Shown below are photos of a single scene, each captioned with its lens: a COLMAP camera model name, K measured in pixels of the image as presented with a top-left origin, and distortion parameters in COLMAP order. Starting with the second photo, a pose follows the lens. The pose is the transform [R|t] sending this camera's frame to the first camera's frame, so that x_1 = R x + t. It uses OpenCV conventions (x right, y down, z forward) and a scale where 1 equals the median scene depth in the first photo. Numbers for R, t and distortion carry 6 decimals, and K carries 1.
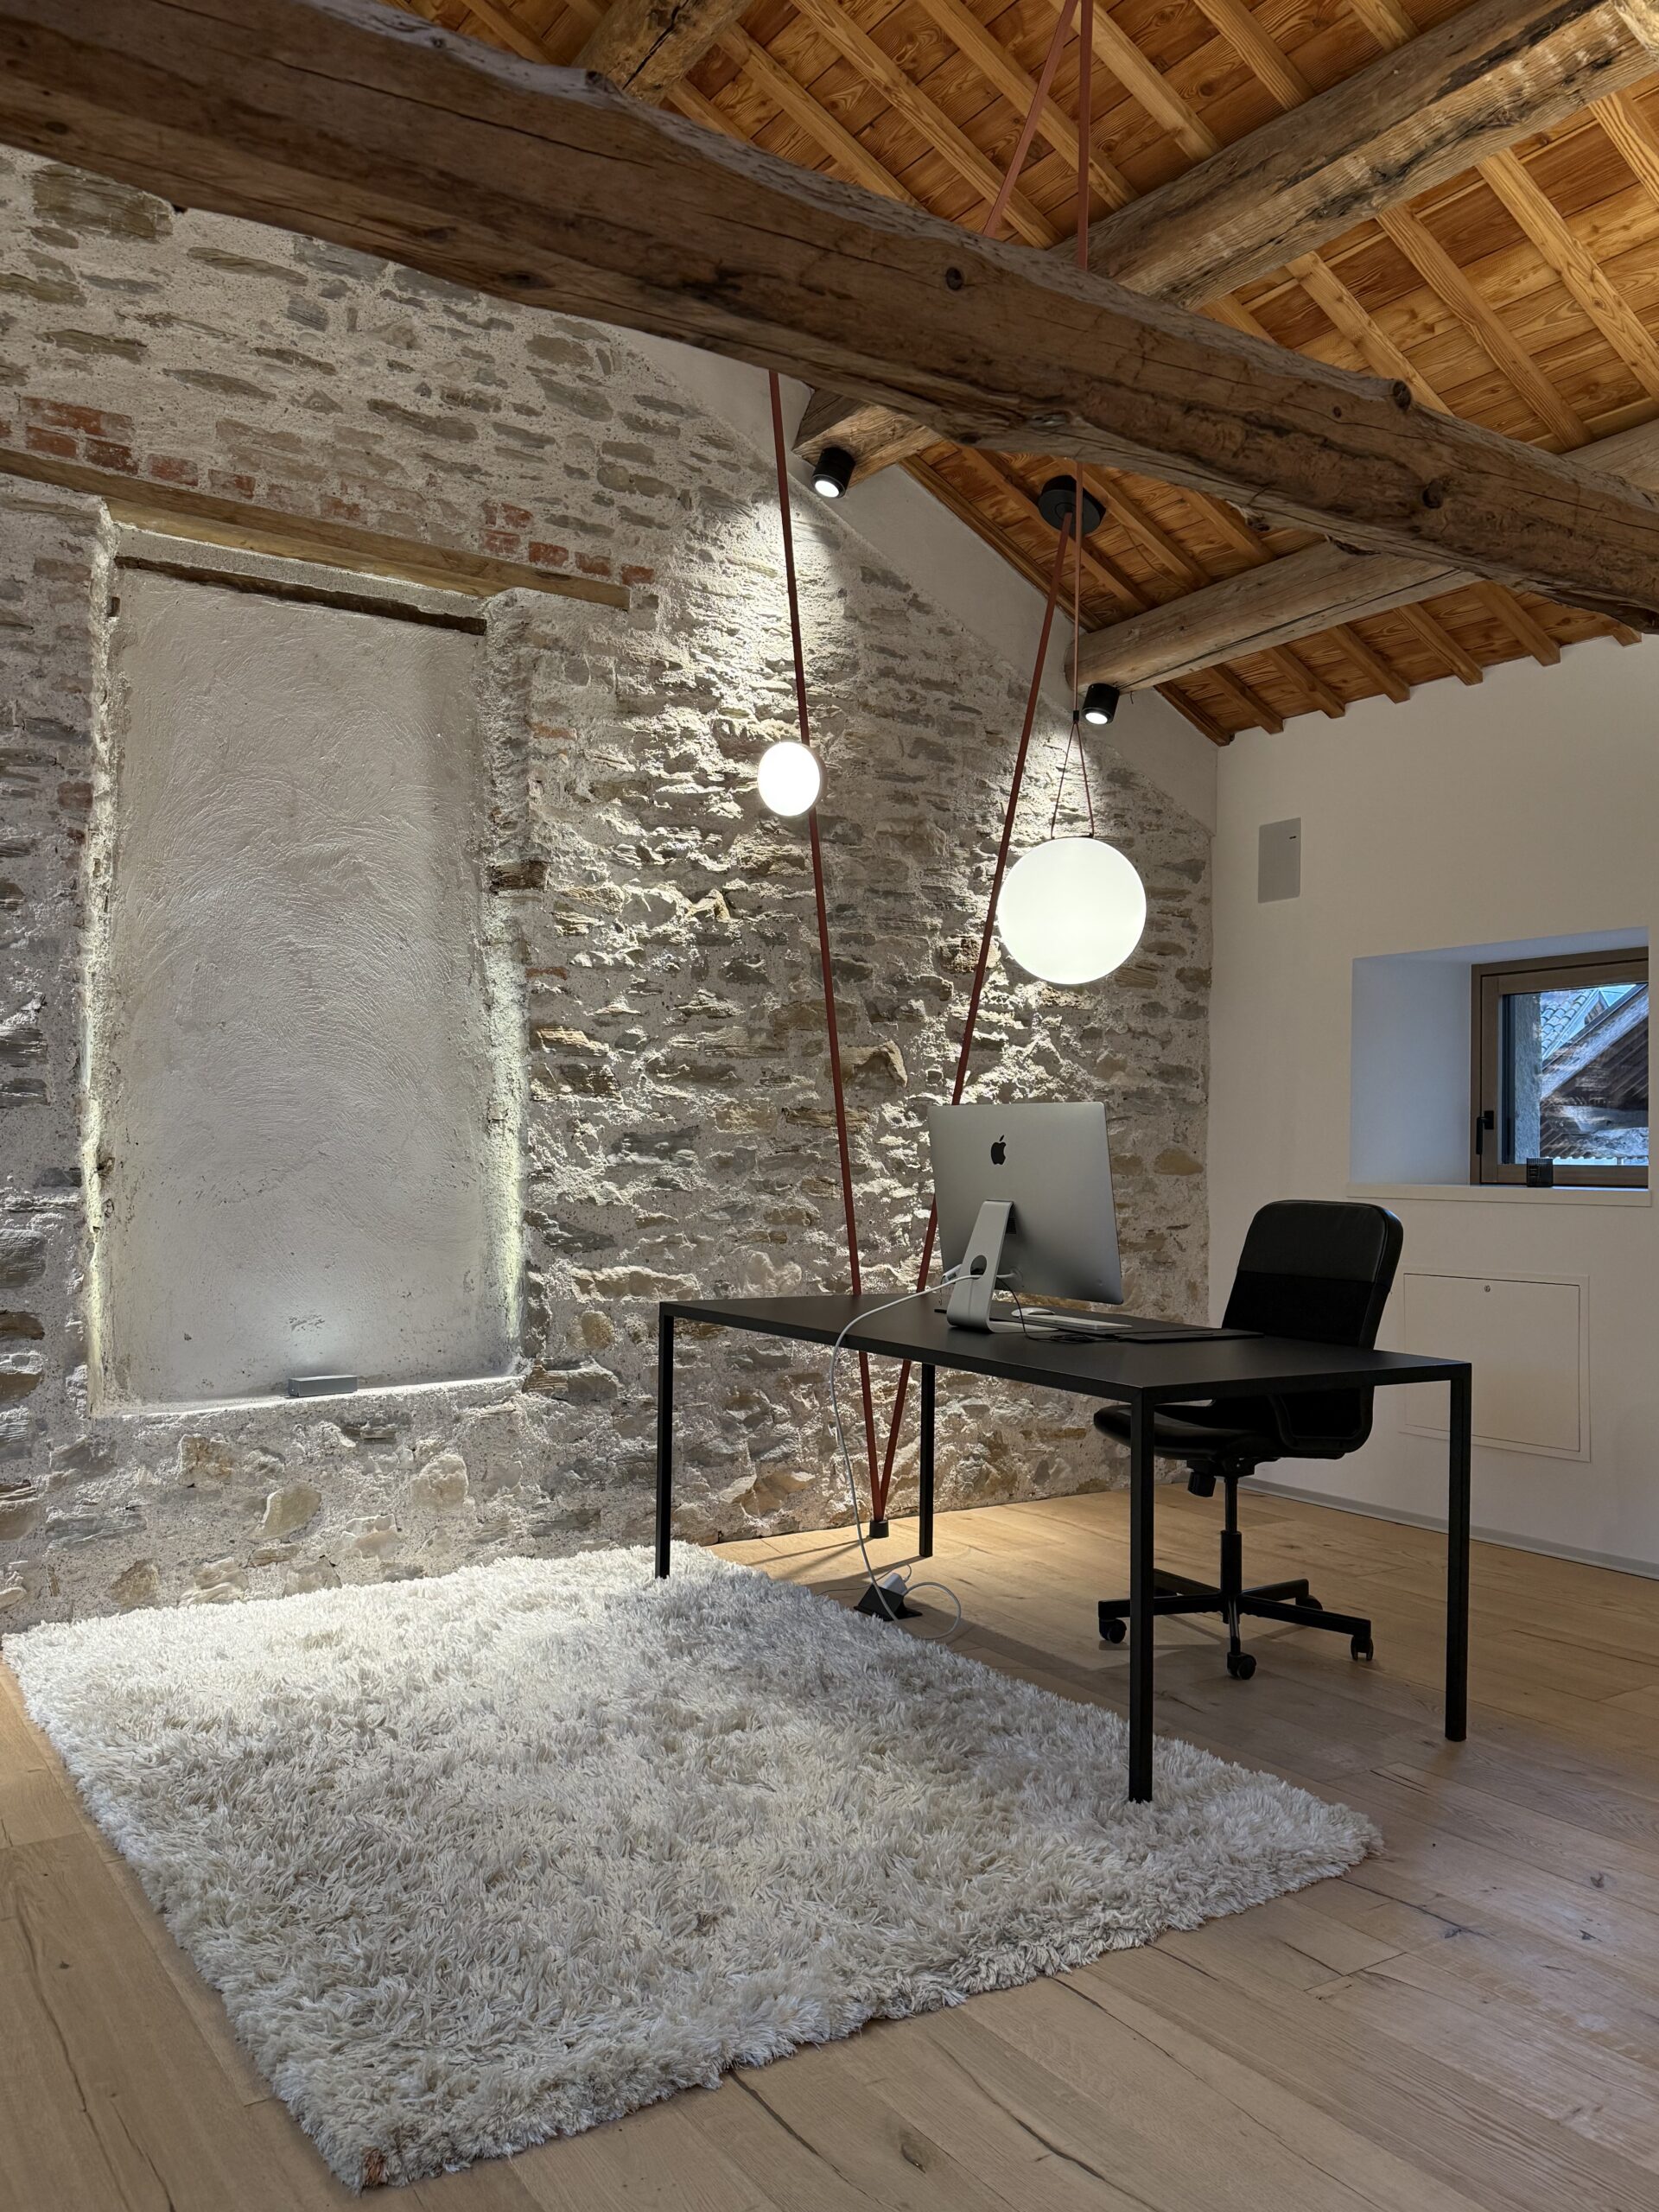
lens RADIAL K [[1690.4, 0, 823.9], [0, 1690.4, 1121.0], [0, 0, 1]] dist [0.120600, -0.180635]
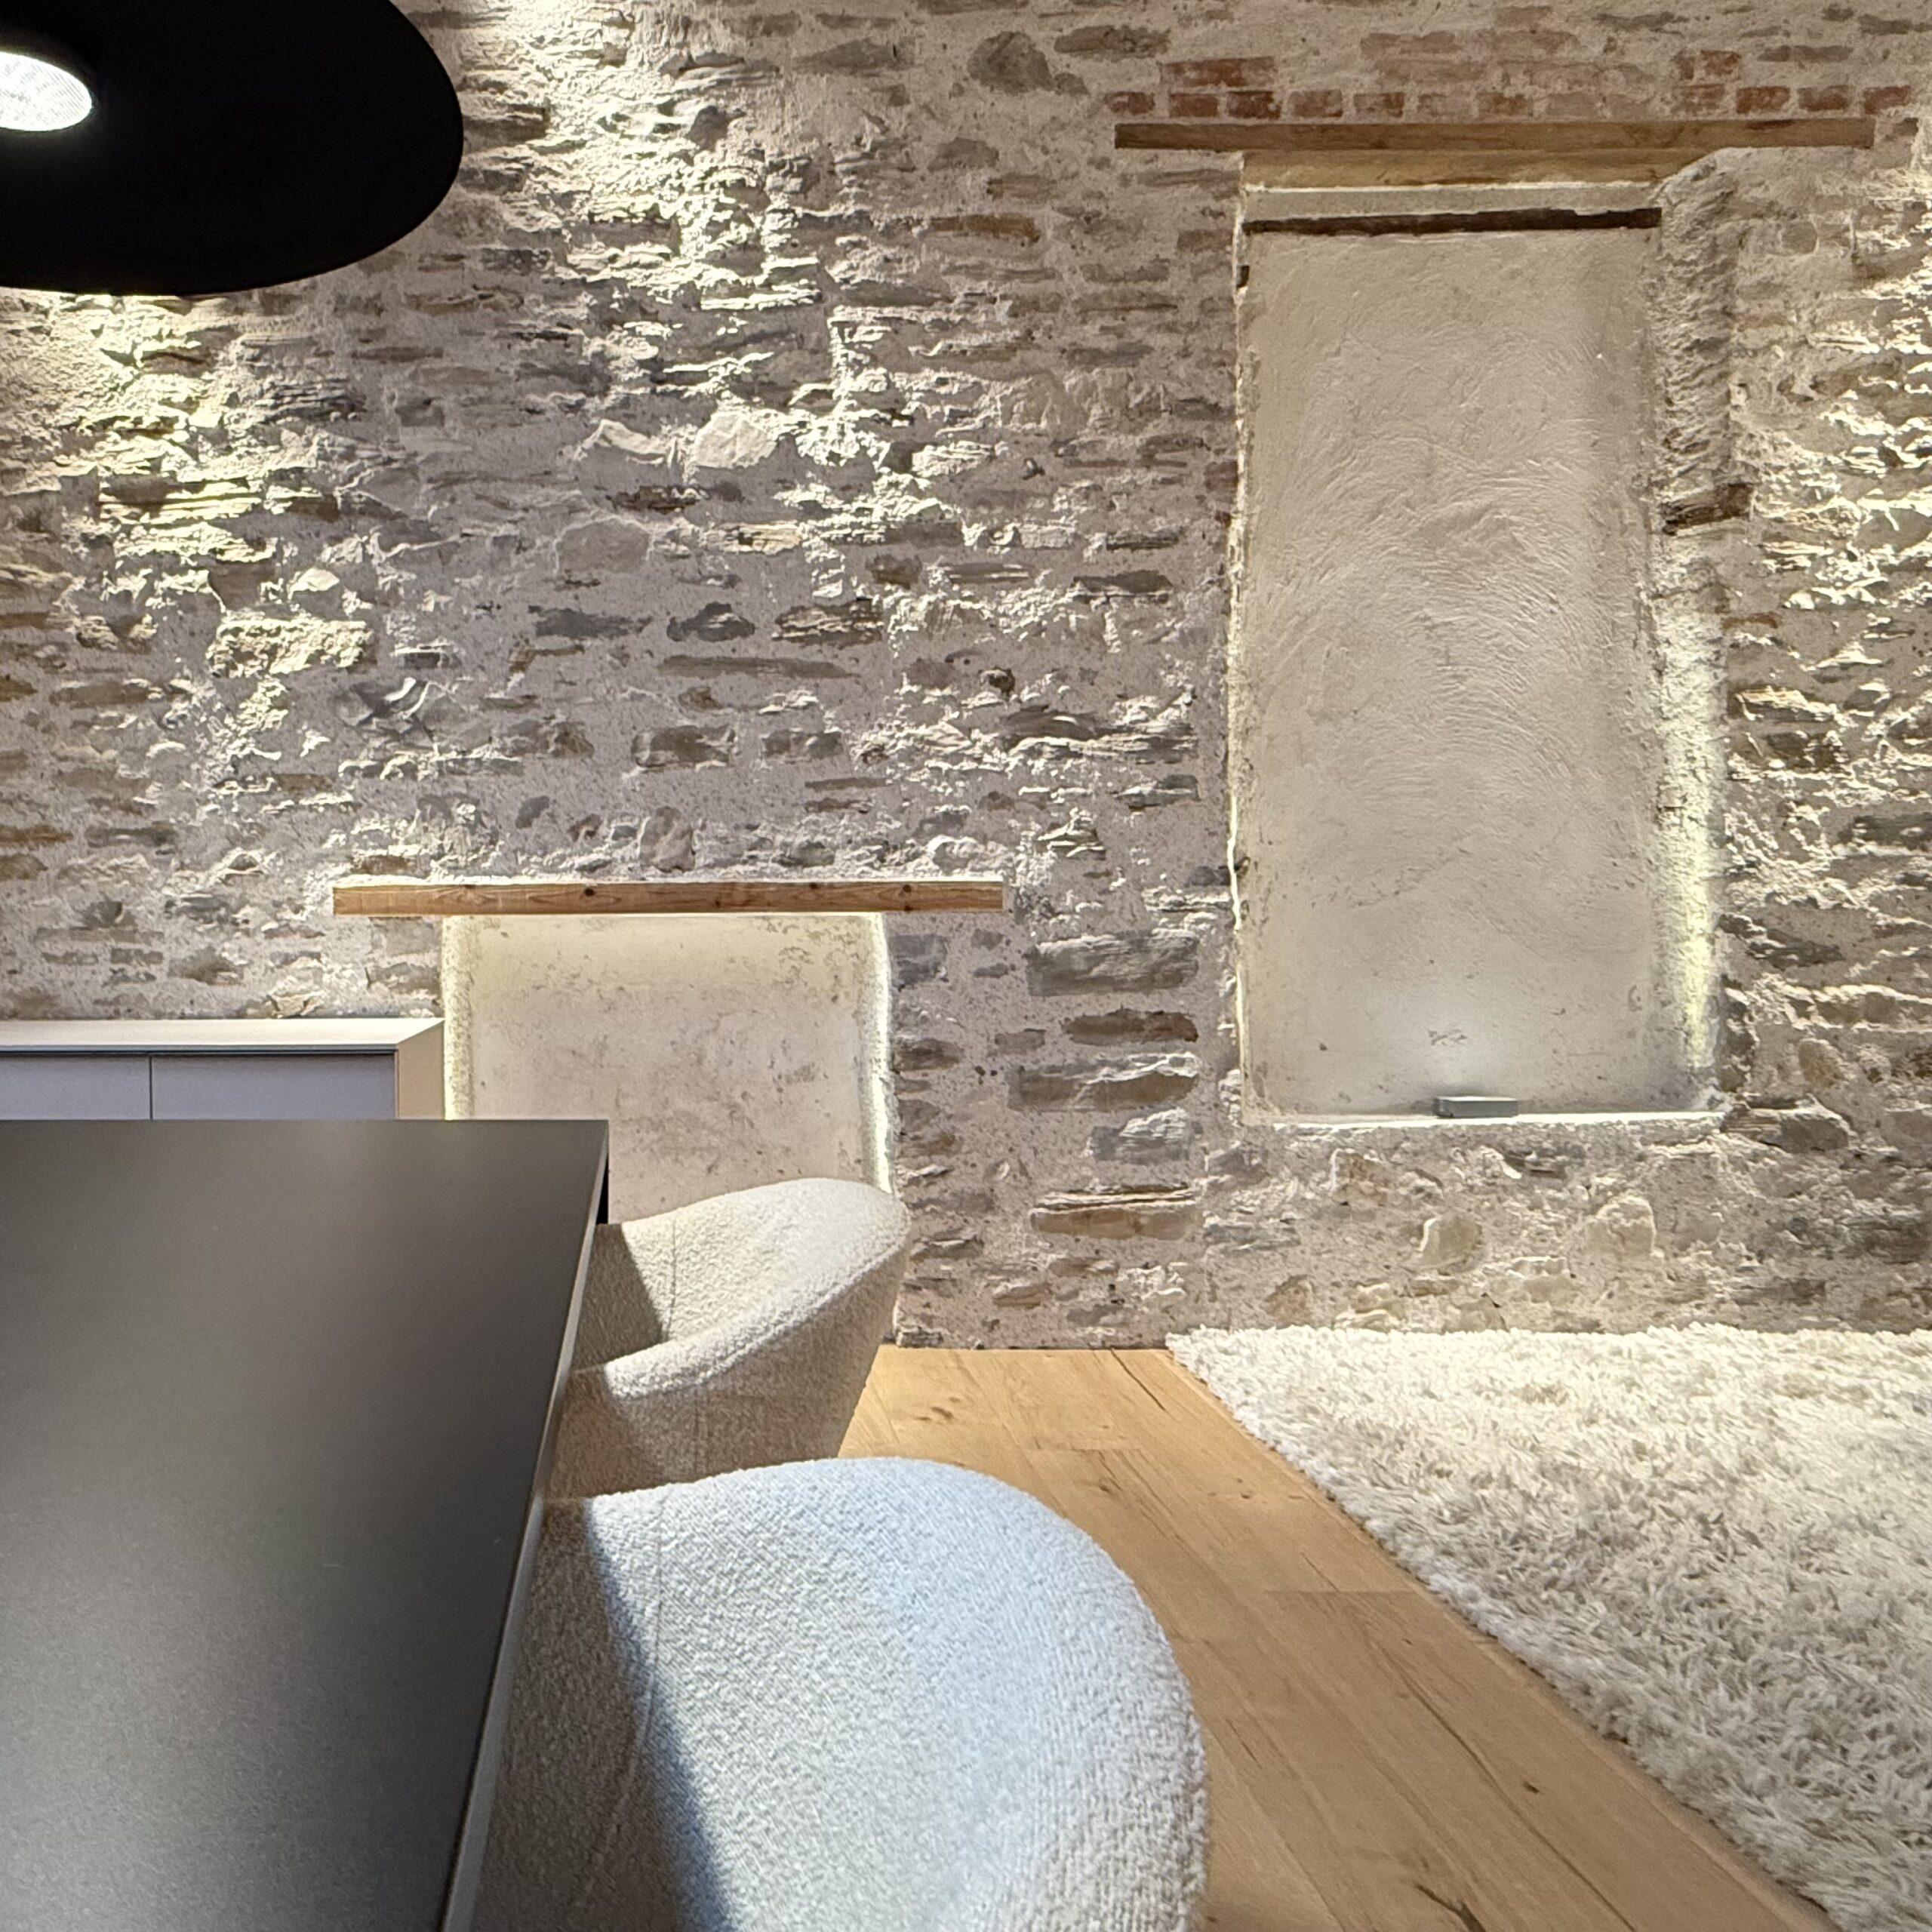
lens RADIAL K [[1488.5, 0, 630.3], [0, 1488.5, 956.5], [0, 0, 1]] dist [0.000561, 0.000528]
pose [[0.823228, 0.002255, -0.567706, -0.193654], [0.025435, 0.998841, 0.040850, 0.029074], [0.567141, -0.048069, 0.822217, 0.098853]]
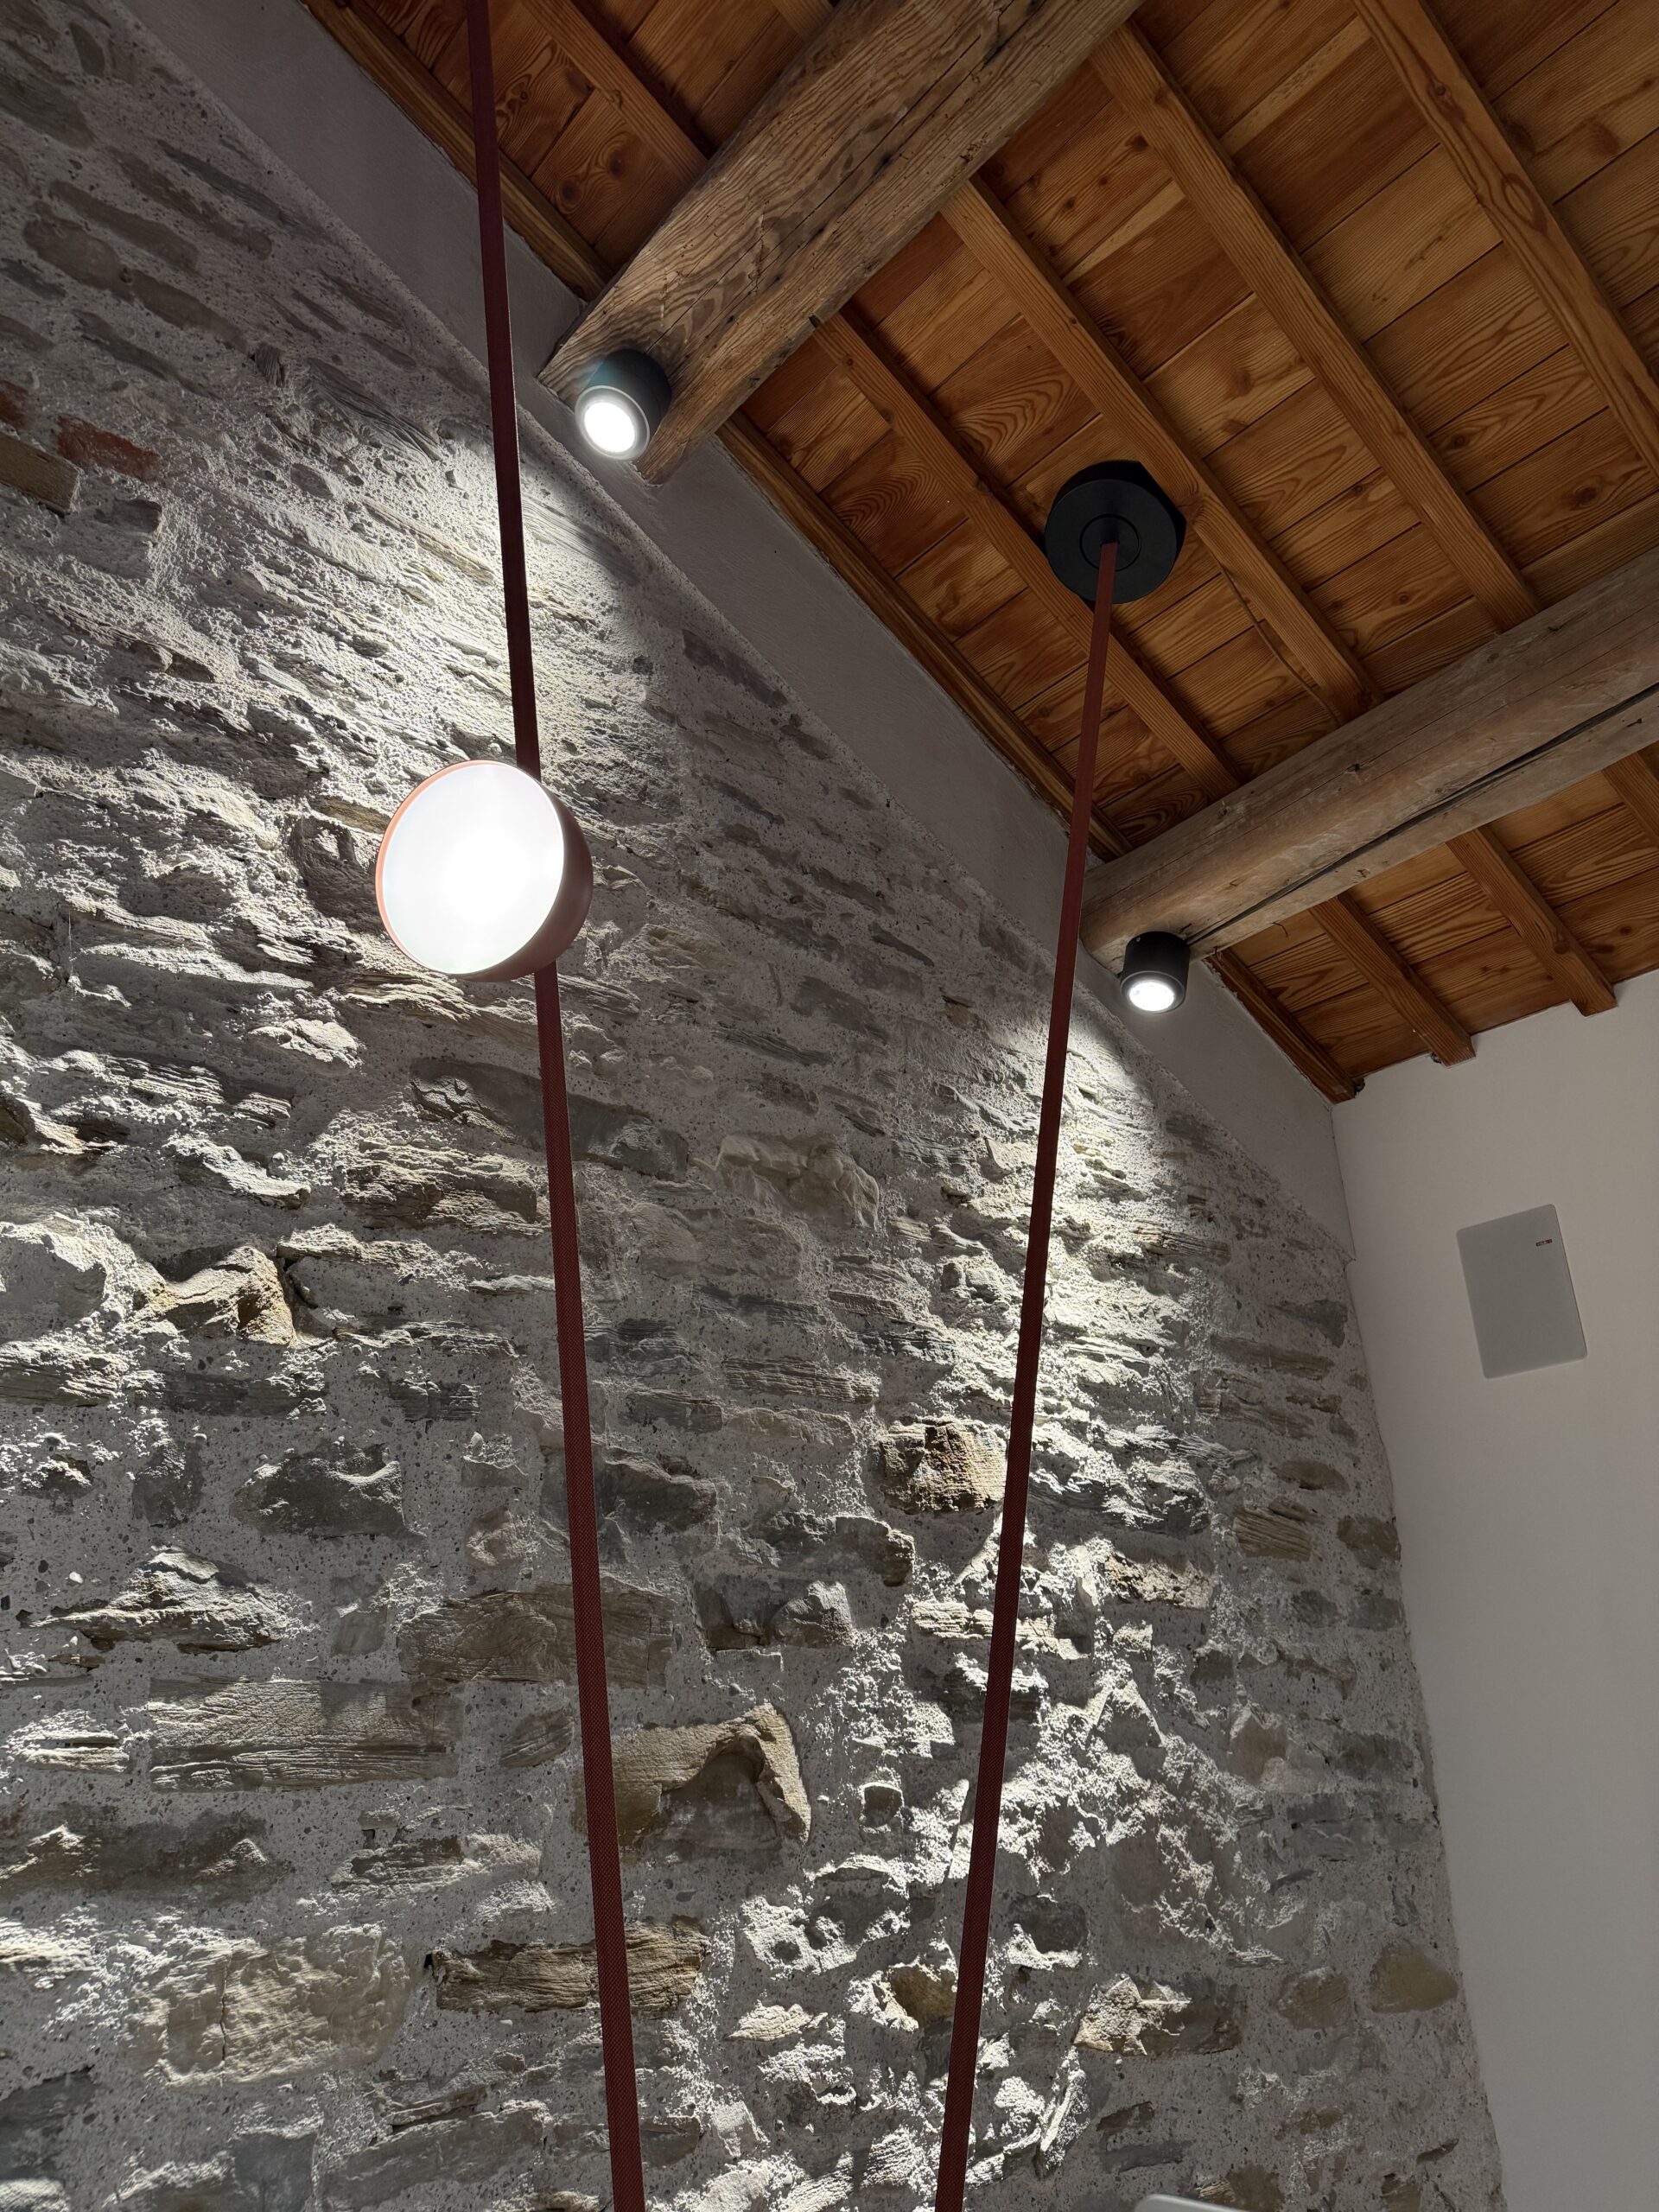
lens RADIAL K [[1556.5, 0, 817.9], [0, 1556.5, 1112.3], [0, 0, 1]] dist [0.052977, -0.062895]
pose [[0.993142, 0.013578, 0.116121, 0.011363], [0.031522, 0.925351, -0.377799, -0.041375], [-0.112582, 0.378868, 0.918577, 0.711057]]
